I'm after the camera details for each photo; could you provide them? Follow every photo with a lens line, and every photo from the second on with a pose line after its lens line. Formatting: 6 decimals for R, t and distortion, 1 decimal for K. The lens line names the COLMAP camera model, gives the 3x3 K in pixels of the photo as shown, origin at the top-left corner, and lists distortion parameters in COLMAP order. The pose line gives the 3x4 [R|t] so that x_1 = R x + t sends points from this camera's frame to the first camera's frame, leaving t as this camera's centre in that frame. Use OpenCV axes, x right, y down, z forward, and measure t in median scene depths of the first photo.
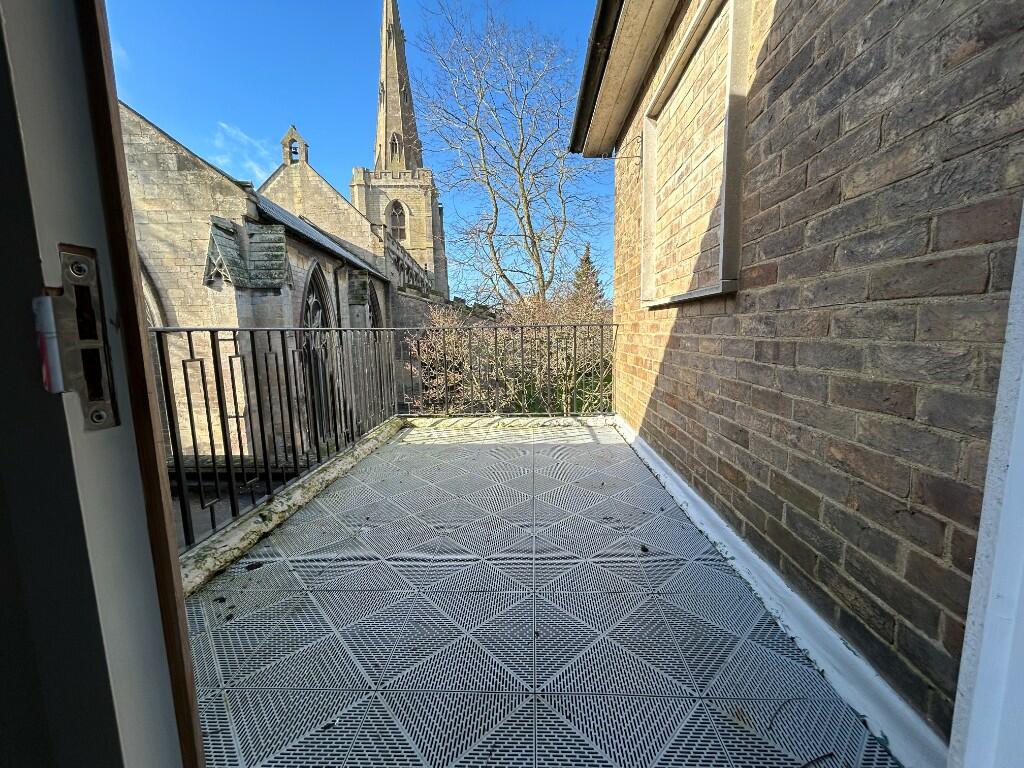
lens RADIAL K [[413.3, 0, 516.5], [0, 413.3, 385.1], [0, 0, 1]] dist [-0.002583, 0.000125]
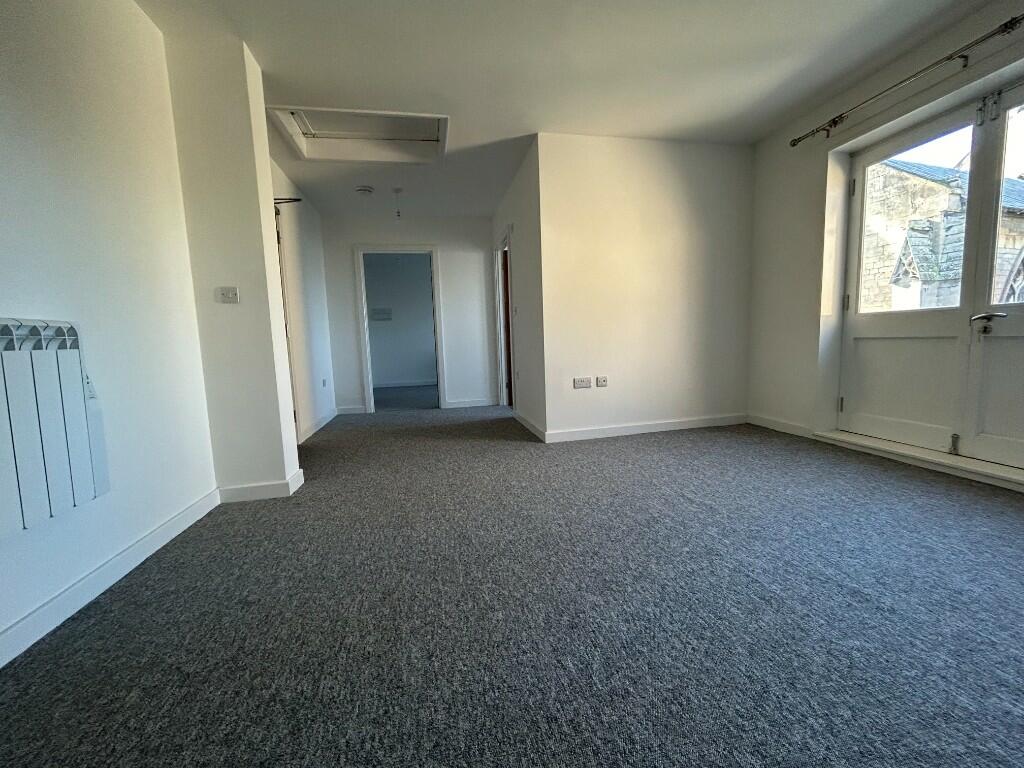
lens RADIAL K [[413.3, 0, 512.3], [0, 413.3, 382.7], [0, 0, 1]] dist [-0.002583, 0.000125]
pose [[0.234734, 0.108540, -0.965981, 0.139733], [-0.099548, 0.991206, 0.087184, 0.038006], [0.966949, 0.075697, 0.243475, -0.281259]]
